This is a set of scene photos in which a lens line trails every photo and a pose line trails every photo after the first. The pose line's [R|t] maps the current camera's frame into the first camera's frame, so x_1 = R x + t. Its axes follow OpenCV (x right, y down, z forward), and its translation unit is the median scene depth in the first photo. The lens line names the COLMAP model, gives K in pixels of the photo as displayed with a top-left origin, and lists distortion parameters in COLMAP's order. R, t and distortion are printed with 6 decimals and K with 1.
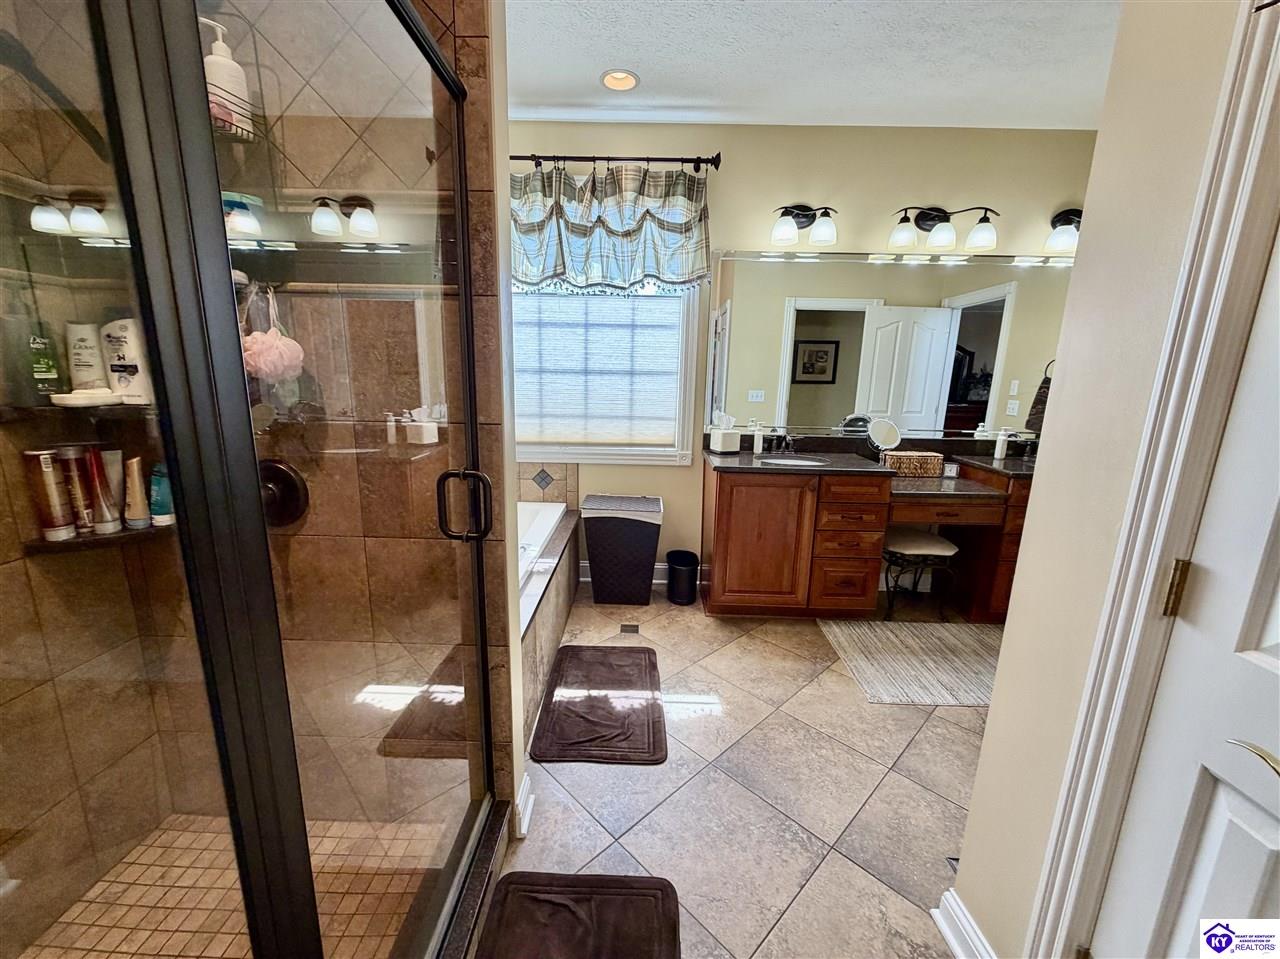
lens RADIAL K [[507.0, 0, 630.6], [0, 507.0, 473.0], [0, 0, 1]] dist [-0.007109, 0.000540]
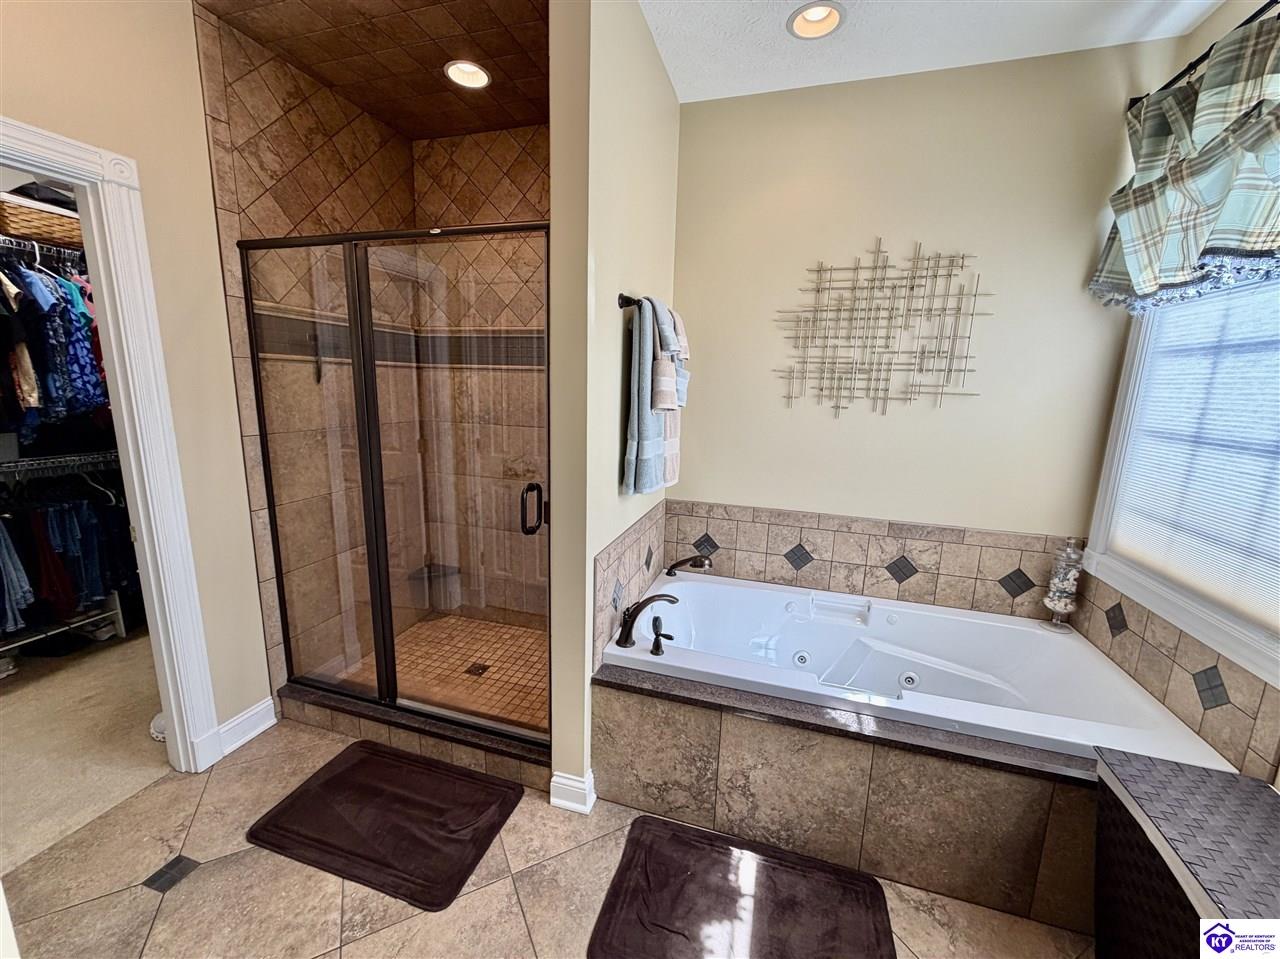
lens RADIAL K [[507.0, 0, 640.6], [0, 507.0, 476.8], [0, 0, 1]] dist [-0.007109, 0.000540]
pose [[-0.273218, 0.133337, -0.952666, 0.848190], [-0.223691, 0.954392, 0.197731, -0.324427], [0.935582, 0.267127, -0.230931, 1.414033]]
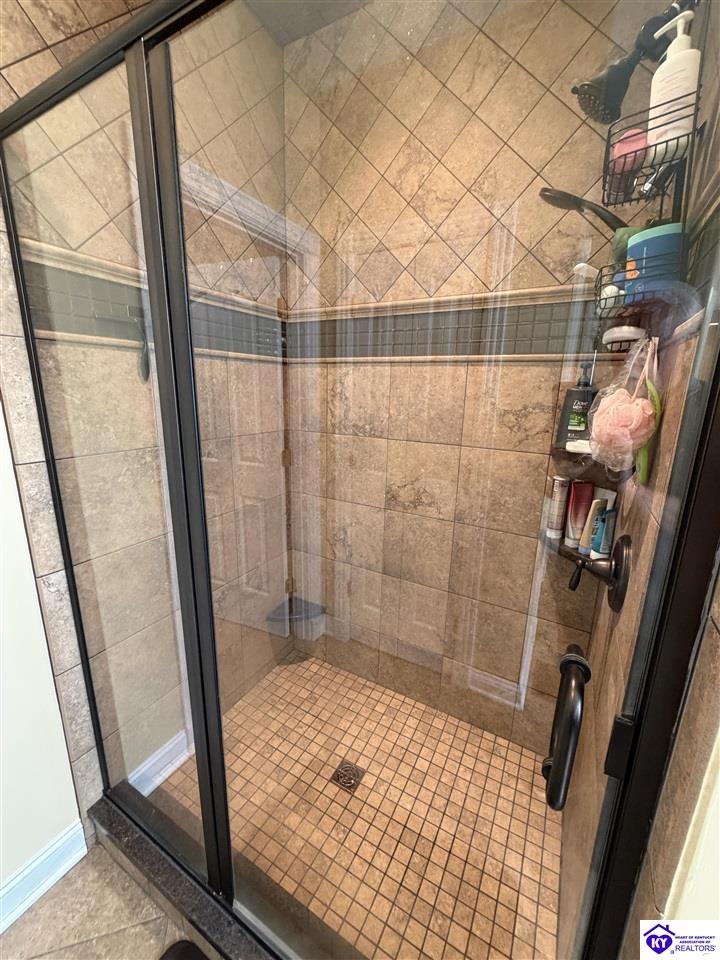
lens RADIAL K [[380.3, 0, 365.6], [0, 380.3, 478.0], [0, 0, 1]] dist [-0.007109, 0.000540]
pose [[-0.466429, 0.168171, -0.868426, 0.046979], [-0.215031, 0.930754, 0.295733, -0.205570], [0.858025, 0.324677, -0.397969, 0.785154]]
